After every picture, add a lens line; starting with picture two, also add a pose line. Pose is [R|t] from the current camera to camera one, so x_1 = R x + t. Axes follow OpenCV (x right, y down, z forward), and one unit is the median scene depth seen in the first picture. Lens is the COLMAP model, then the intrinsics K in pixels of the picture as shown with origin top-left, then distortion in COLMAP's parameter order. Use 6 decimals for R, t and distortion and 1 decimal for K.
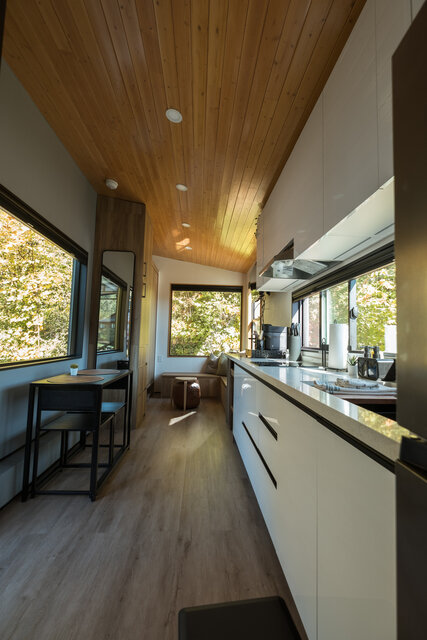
lens RADIAL K [[284.9, 0, 213.5], [0, 284.9, 320.0], [0, 0, 1]] dist [0.000694, -0.000031]
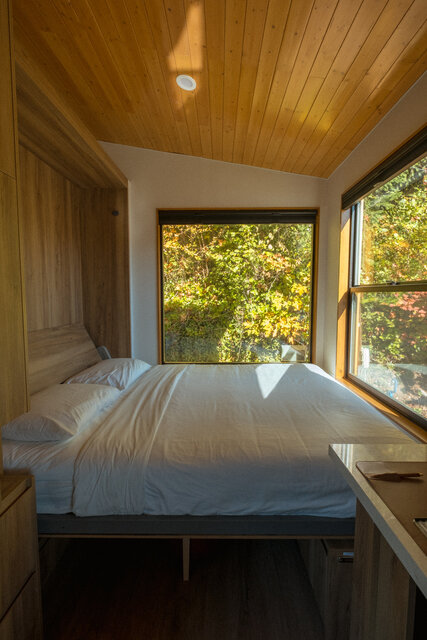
lens RADIAL K [[295.5, 0, 213.5], [0, 295.5, 320.0], [0, 0, 1]] dist [0.000202, 0.000011]
pose [[0.996867, -0.017624, -0.077104, -0.028940], [0.029140, 0.988122, 0.150887, -0.023517], [0.073529, -0.152661, 0.985540, 0.547506]]
